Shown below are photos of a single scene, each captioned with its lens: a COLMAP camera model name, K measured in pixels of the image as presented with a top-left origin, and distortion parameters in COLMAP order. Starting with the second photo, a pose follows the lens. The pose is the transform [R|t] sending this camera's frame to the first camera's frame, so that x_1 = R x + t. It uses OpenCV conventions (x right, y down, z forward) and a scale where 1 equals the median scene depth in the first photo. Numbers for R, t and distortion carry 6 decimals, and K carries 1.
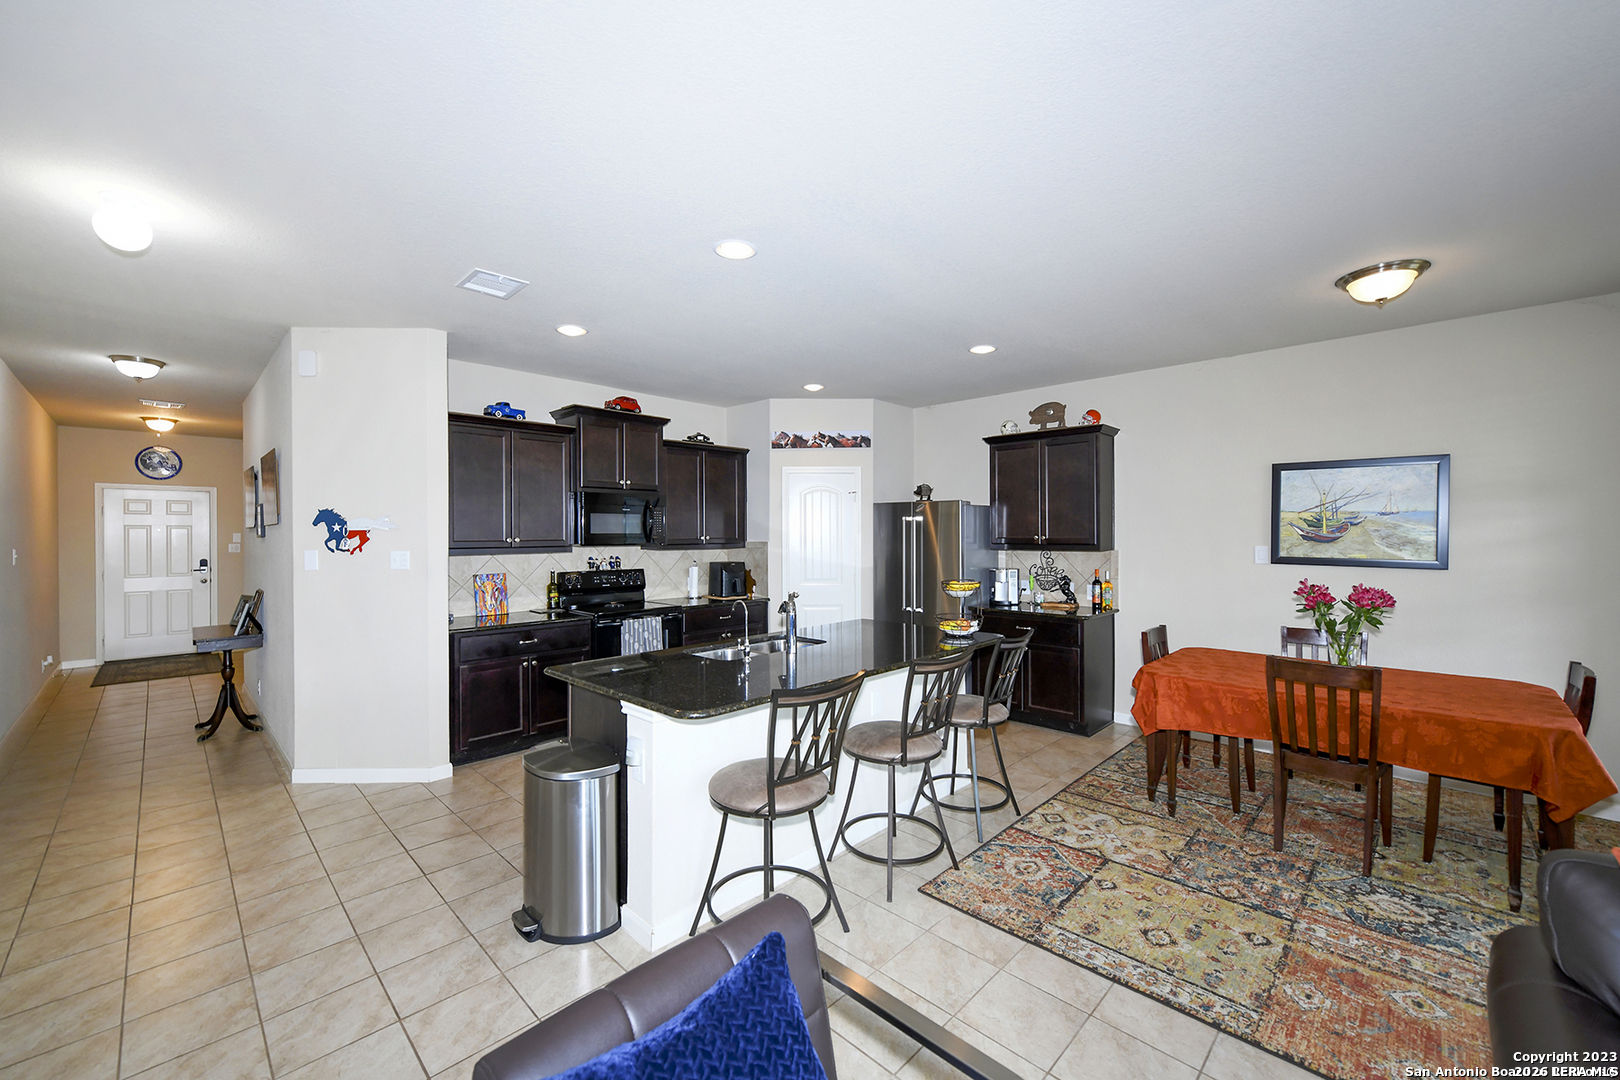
lens RADIAL K [[642.7, 0, 808.2], [0, 642.7, 536.9], [0, 0, 1]] dist [0.002032, -0.000984]
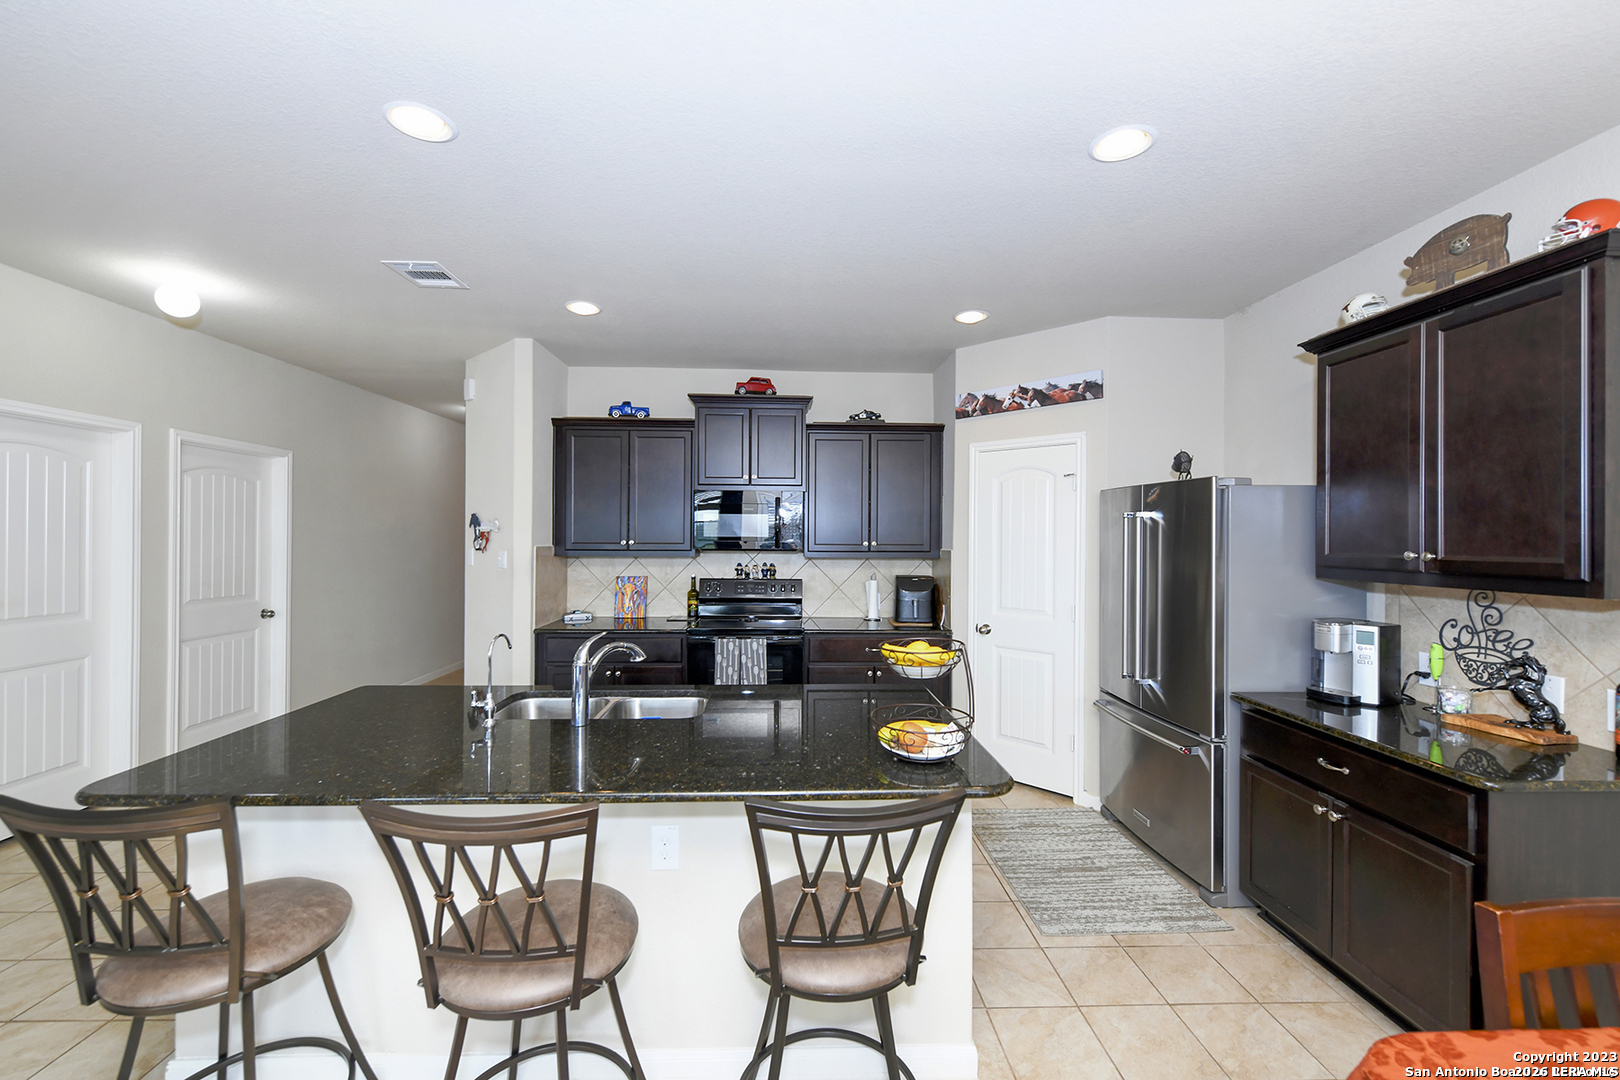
lens RADIAL K [[642.7, 0, 809.2], [0, 642.7, 537.1], [0, 0, 1]] dist [0.002032, -0.000984]
pose [[0.727733, 0.008440, -0.685809, 0.357032], [-0.013495, 0.999907, -0.002013, -0.004500], [0.685728, 0.010720, 0.727779, 0.429761]]
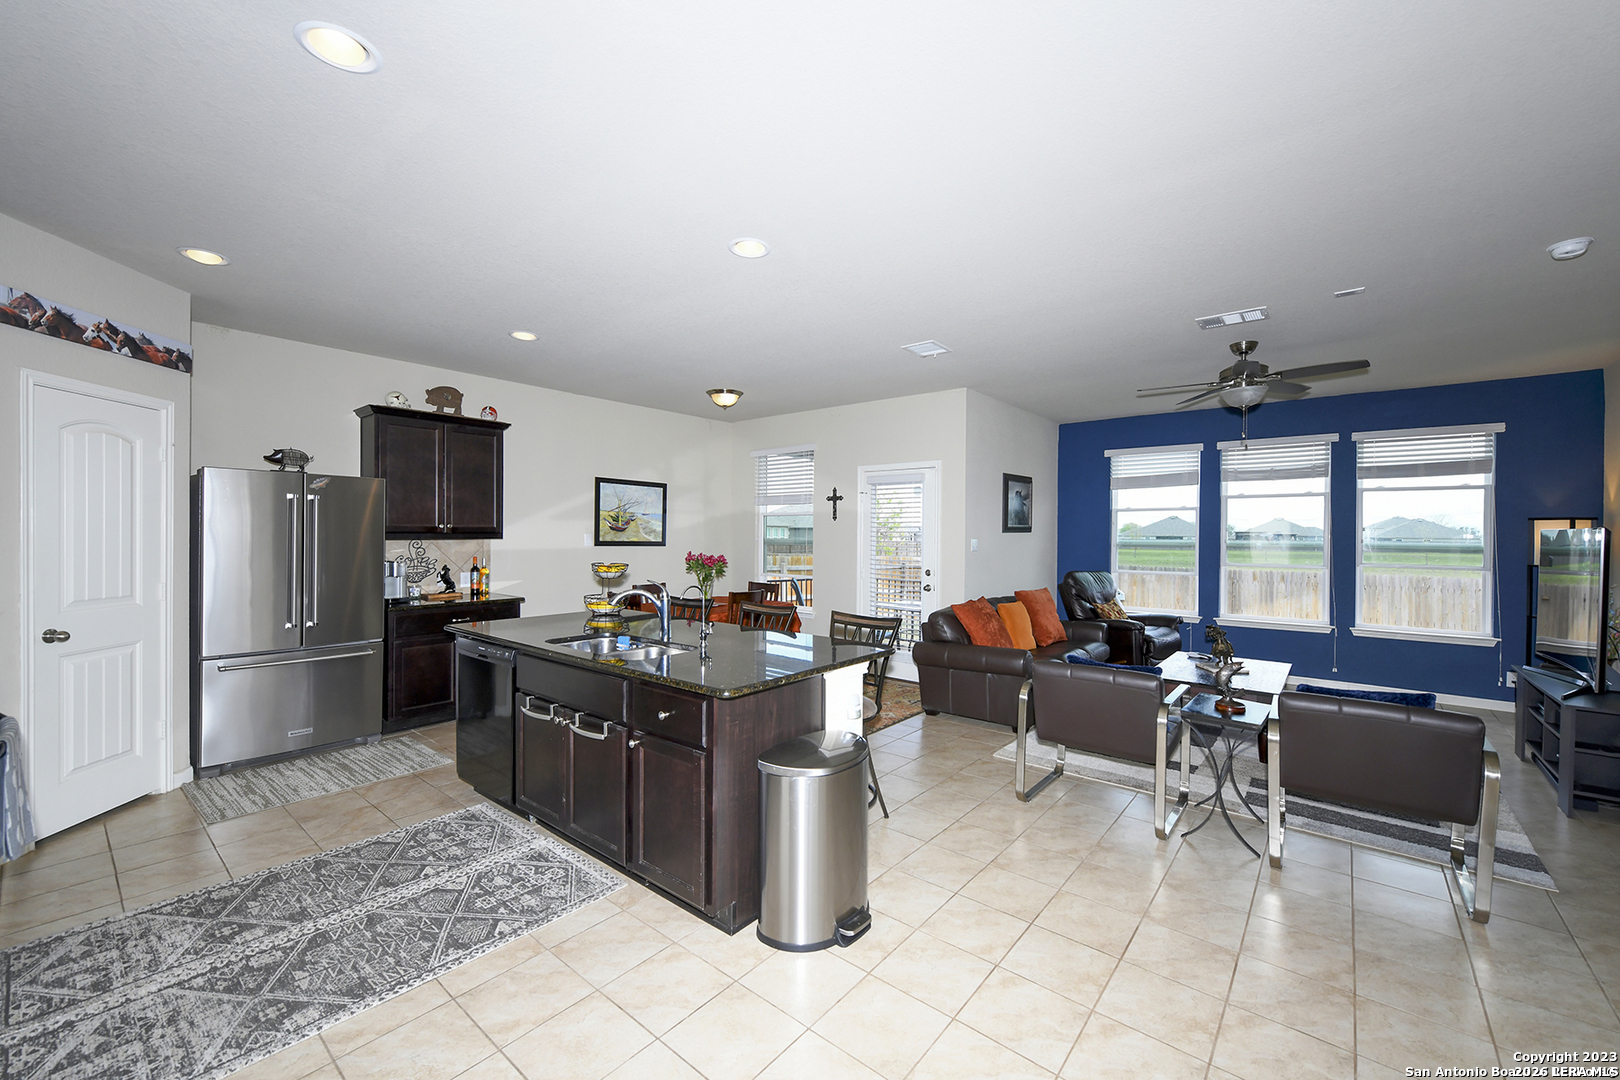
lens RADIAL K [[642.7, 0, 813.5], [0, 642.7, 538.3], [0, 0, 1]] dist [0.002032, -0.000984]
pose [[-0.088660, -0.005500, 0.996047, -0.639556], [-0.002815, 0.999982, 0.005272, 0.012960], [-0.996058, -0.002337, -0.088674, 0.536398]]
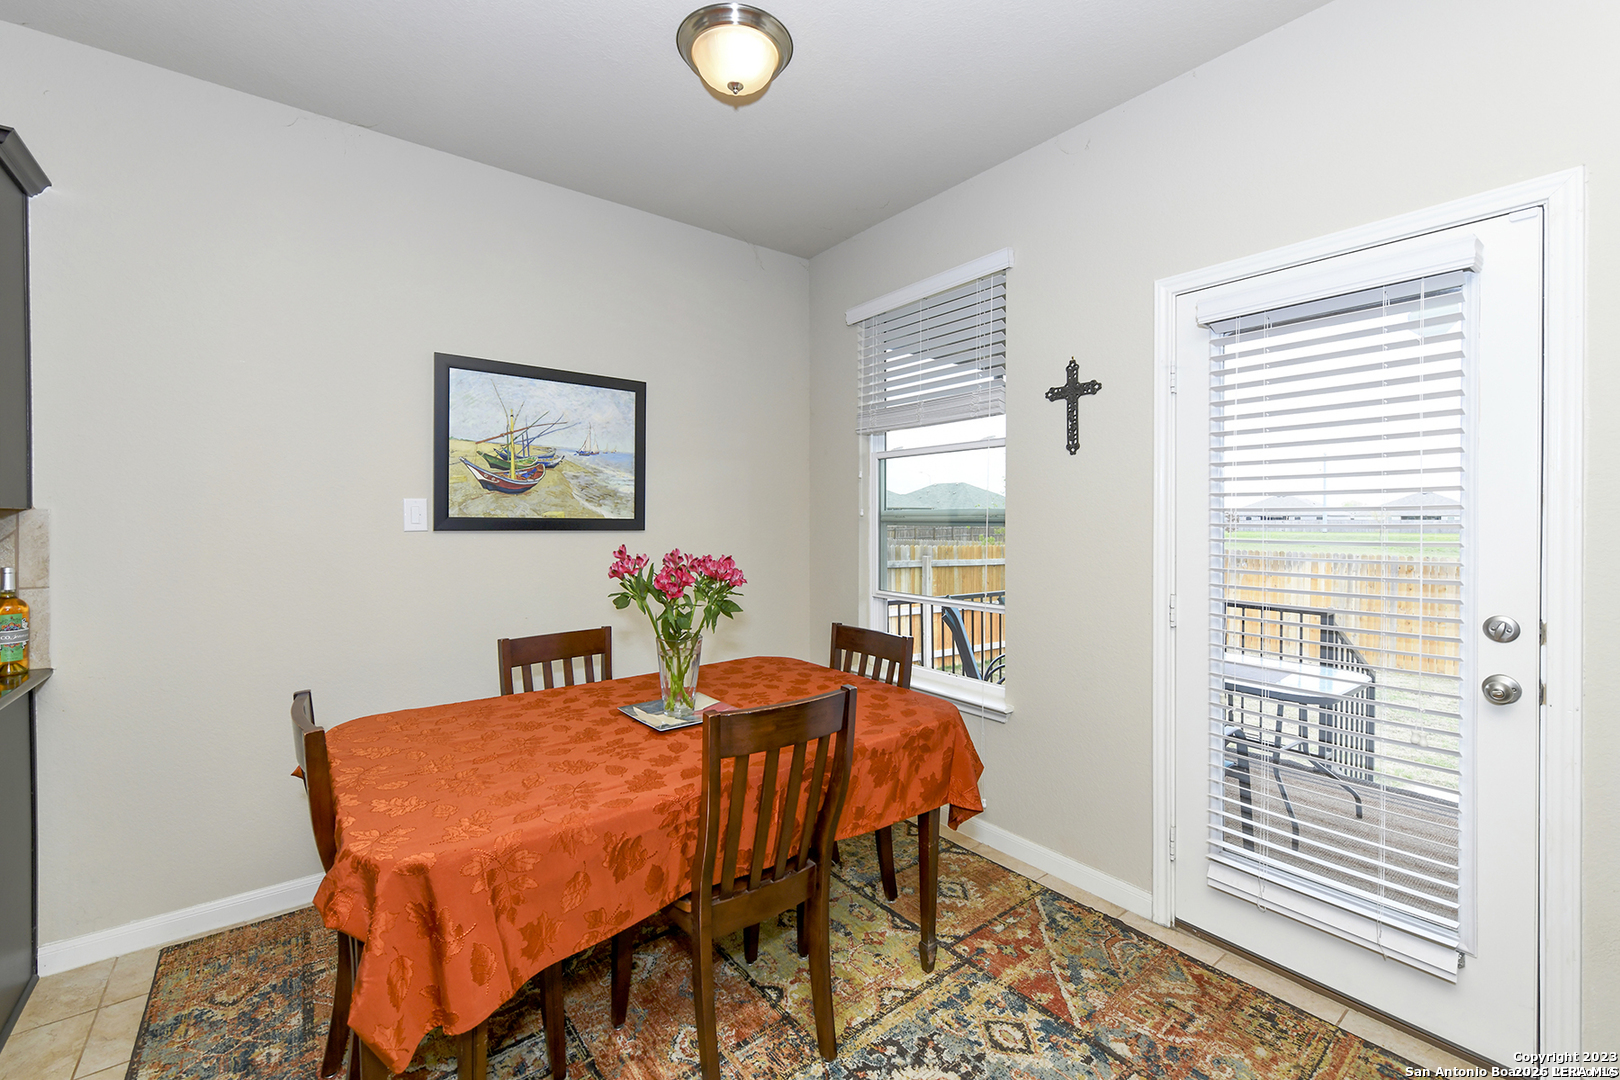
lens RADIAL K [[668.3, 0, 812.7], [0, 668.3, 519.9], [0, 0, 1]] dist [-0.002112, -0.000074]
pose [[0.126372, -0.001074, 0.991982, 0.153184], [0.005945, 0.999982, 0.000325, 0.028997], [-0.991965, 0.005856, 0.126376, 0.501949]]
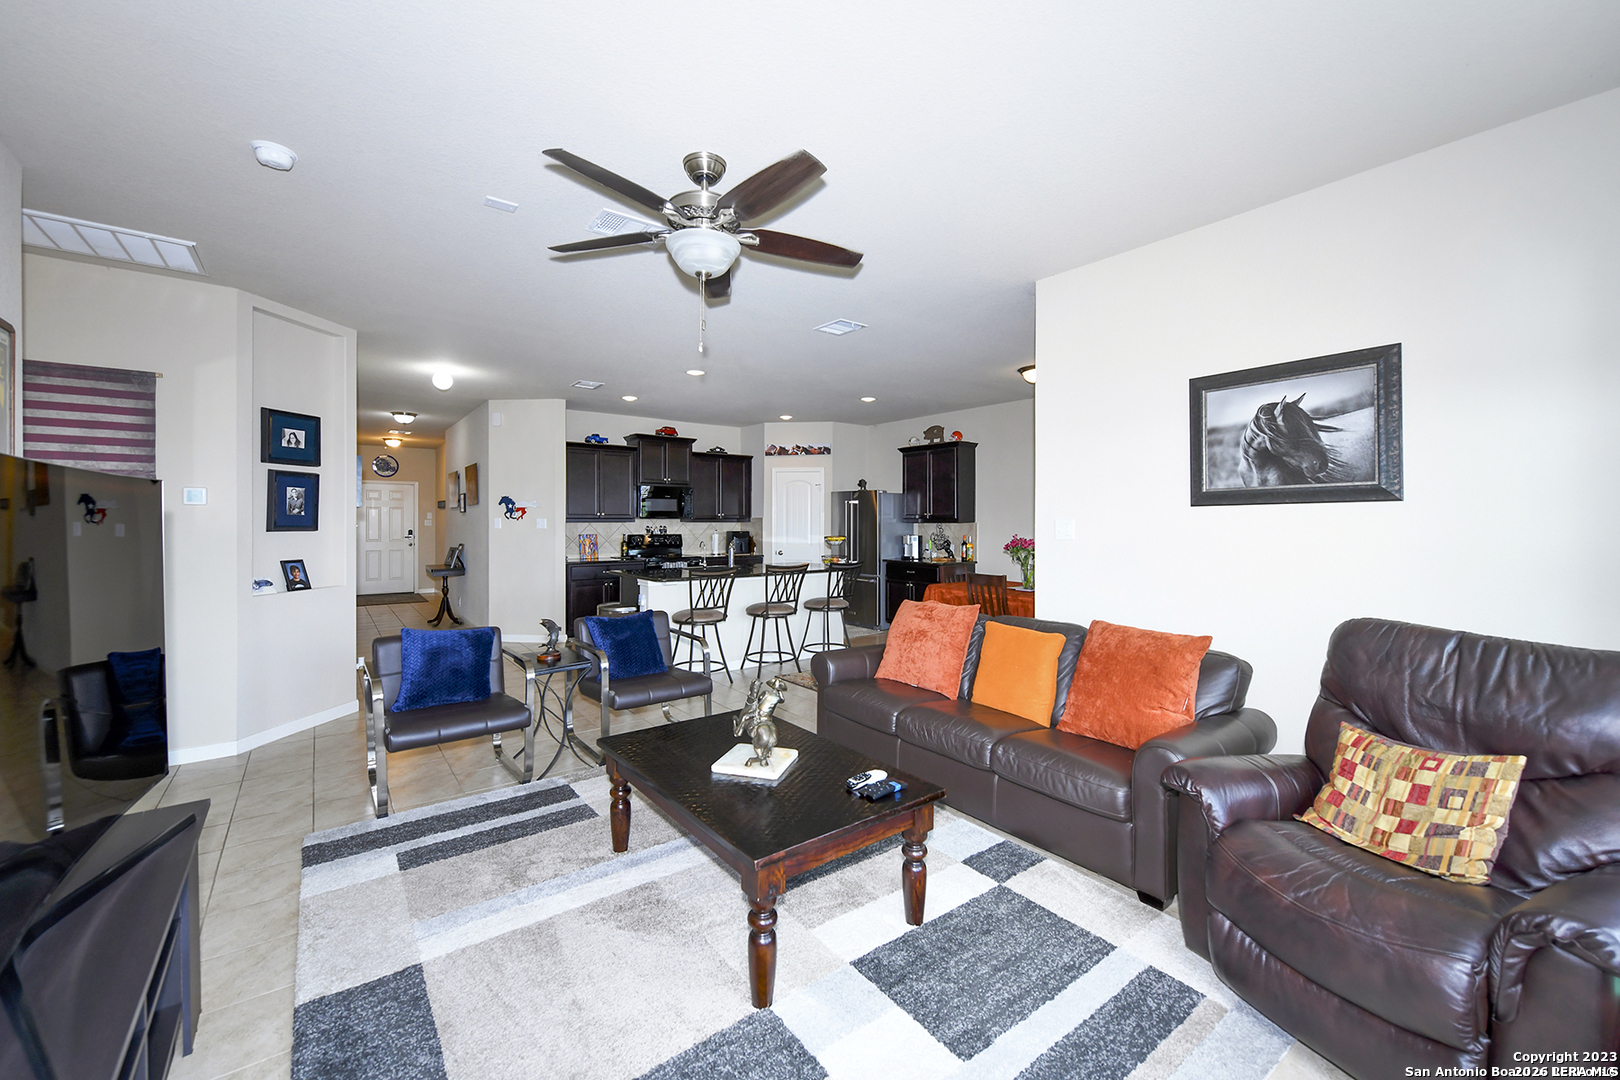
lens RADIAL K [[642.7, 0, 808.2], [0, 642.7, 523.6], [0, 0, 1]] dist [0.002032, -0.000984]
pose [[0.989763, 0.004821, -0.142640, 0.297053], [-0.004839, 0.999988, 0.000222, 0.024223], [0.142639, 0.000470, 0.989775, -0.551202]]
